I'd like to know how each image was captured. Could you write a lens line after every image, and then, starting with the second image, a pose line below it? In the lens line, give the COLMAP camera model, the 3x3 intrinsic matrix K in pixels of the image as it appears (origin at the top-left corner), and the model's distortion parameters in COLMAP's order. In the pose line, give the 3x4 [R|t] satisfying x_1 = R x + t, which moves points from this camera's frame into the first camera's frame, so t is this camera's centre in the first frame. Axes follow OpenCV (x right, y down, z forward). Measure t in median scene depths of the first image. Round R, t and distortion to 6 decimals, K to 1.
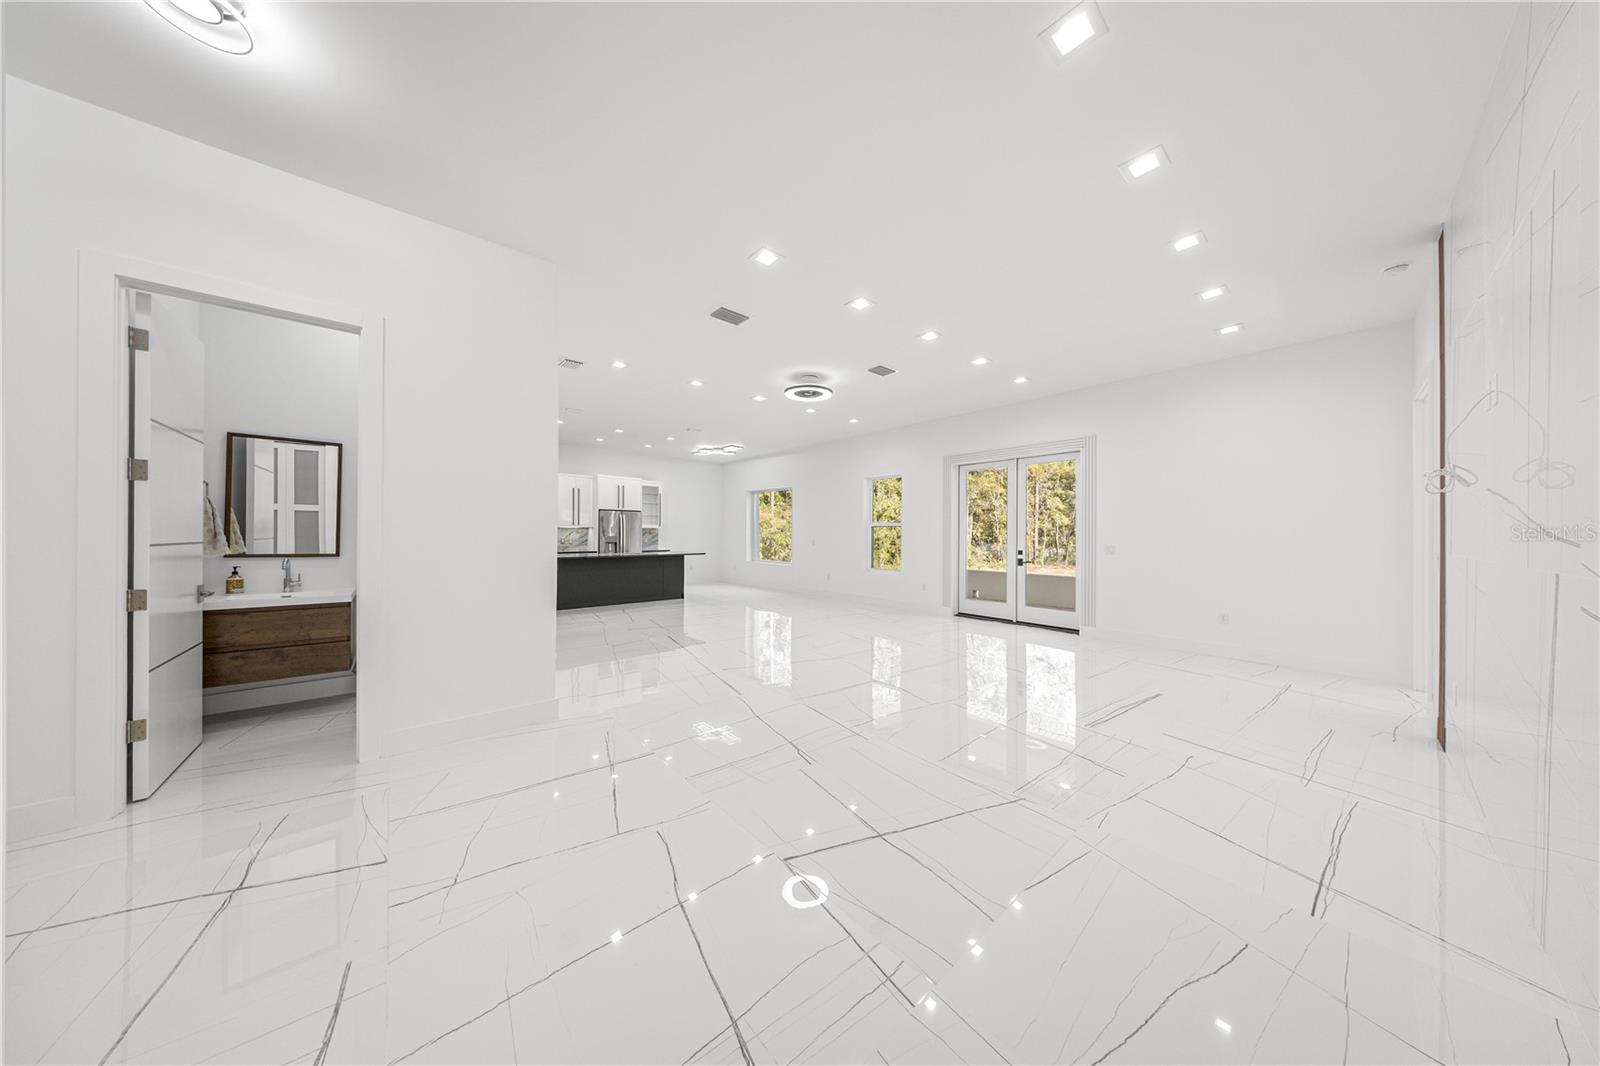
lens RADIAL K [[466.6, 0, 784.4], [0, 466.6, 532.6], [0, 0, 1]] dist [0.000811, 0.000016]
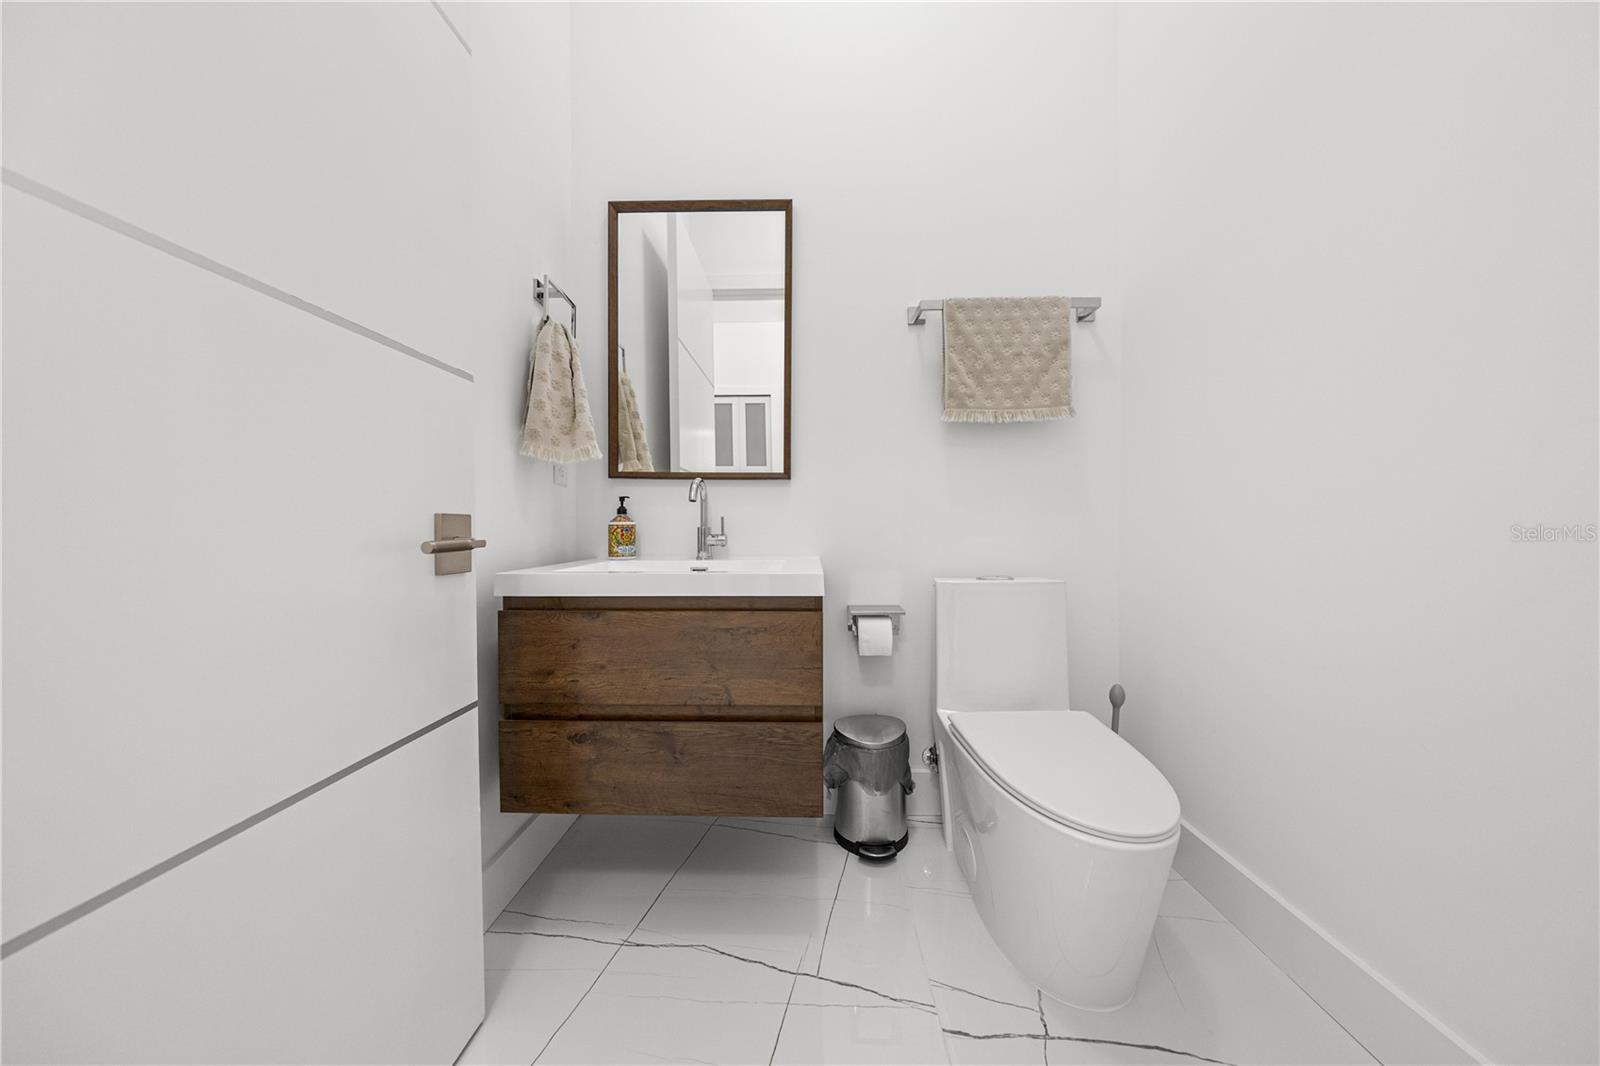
lens RADIAL K [[466.6, 0, 802.6], [0, 466.6, 528.4], [0, 0, 1]] dist [0.000811, 0.000016]
pose [[0.753114, -0.004856, -0.657872, -0.749500], [0.010451, 0.999935, 0.004583, 0.102527], [0.657807, -0.010327, 0.753116, 0.774782]]
